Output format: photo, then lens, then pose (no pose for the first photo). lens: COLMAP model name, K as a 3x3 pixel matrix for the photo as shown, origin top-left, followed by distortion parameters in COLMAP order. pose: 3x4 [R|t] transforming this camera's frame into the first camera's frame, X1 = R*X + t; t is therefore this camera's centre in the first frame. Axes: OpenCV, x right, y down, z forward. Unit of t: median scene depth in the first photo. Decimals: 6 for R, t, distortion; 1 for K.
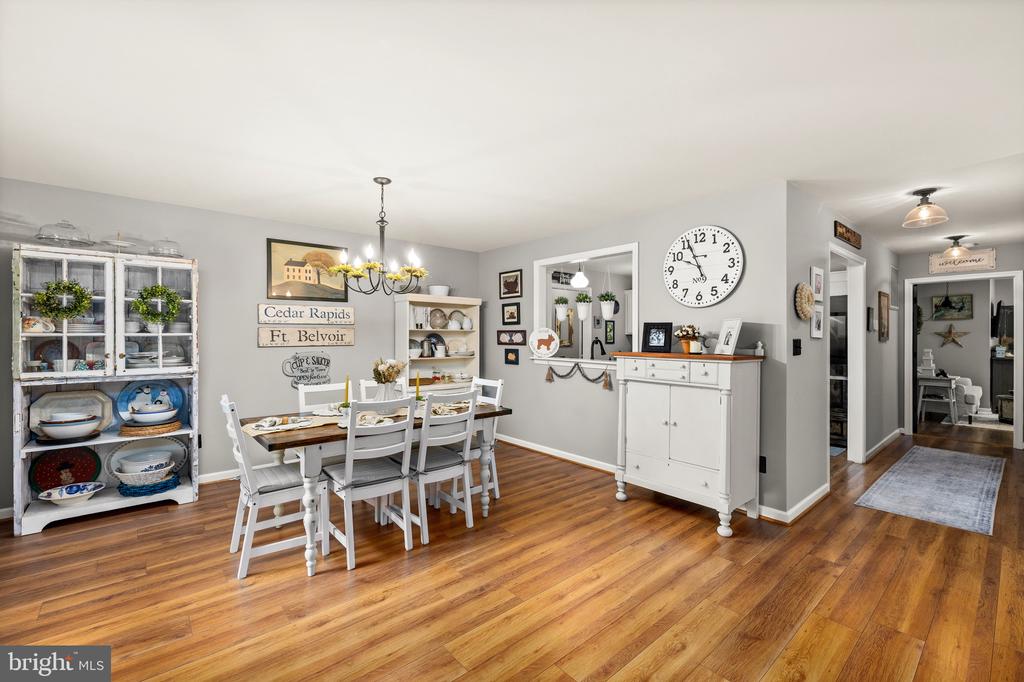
lens RADIAL K [[438.5, 0, 509.2], [0, 438.5, 337.2], [0, 0, 1]] dist [0.004749, 0.000541]
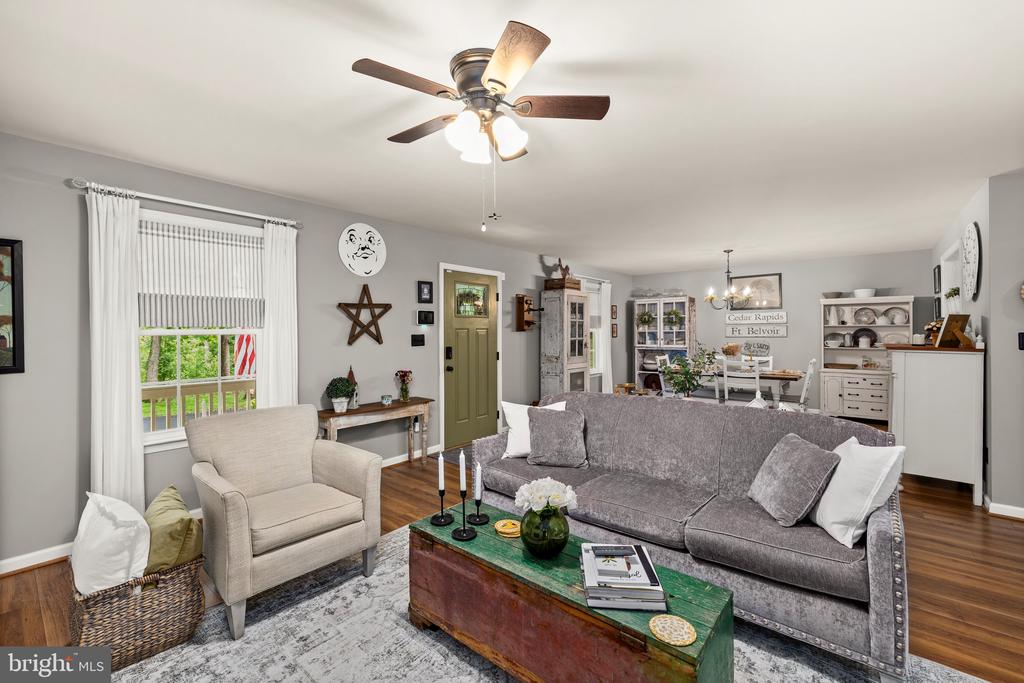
lens RADIAL K [[438.5, 0, 514.1], [0, 438.5, 330.4], [0, 0, 1]] dist [0.004749, 0.000541]
pose [[0.179047, -0.005292, -0.983826, 1.376667], [0.002583, 0.999985, -0.004909, 0.001963], [0.983837, -0.001663, 0.179058, -0.261414]]
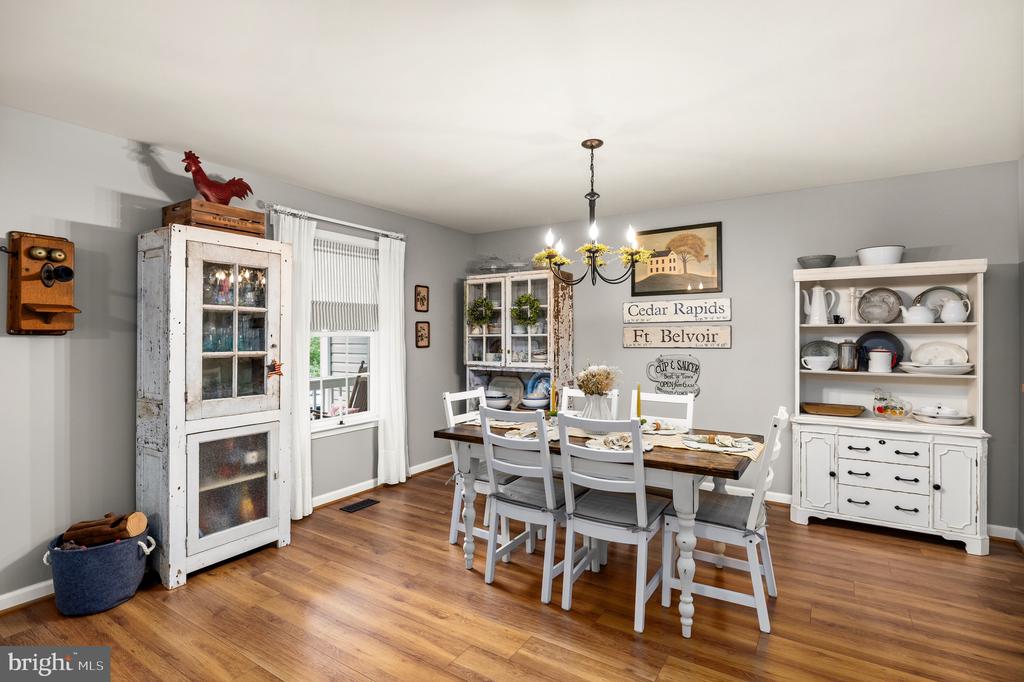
lens RADIAL K [[504.3, 0, 511.7], [0, 504.3, 336.2], [0, 0, 1]] dist [-0.000603, 0.001188]
pose [[0.288864, -0.000832, -0.957370, 0.532195], [-0.000805, 0.999999, -0.001112, -0.001067], [0.957370, 0.001092, 0.288863, 0.563700]]
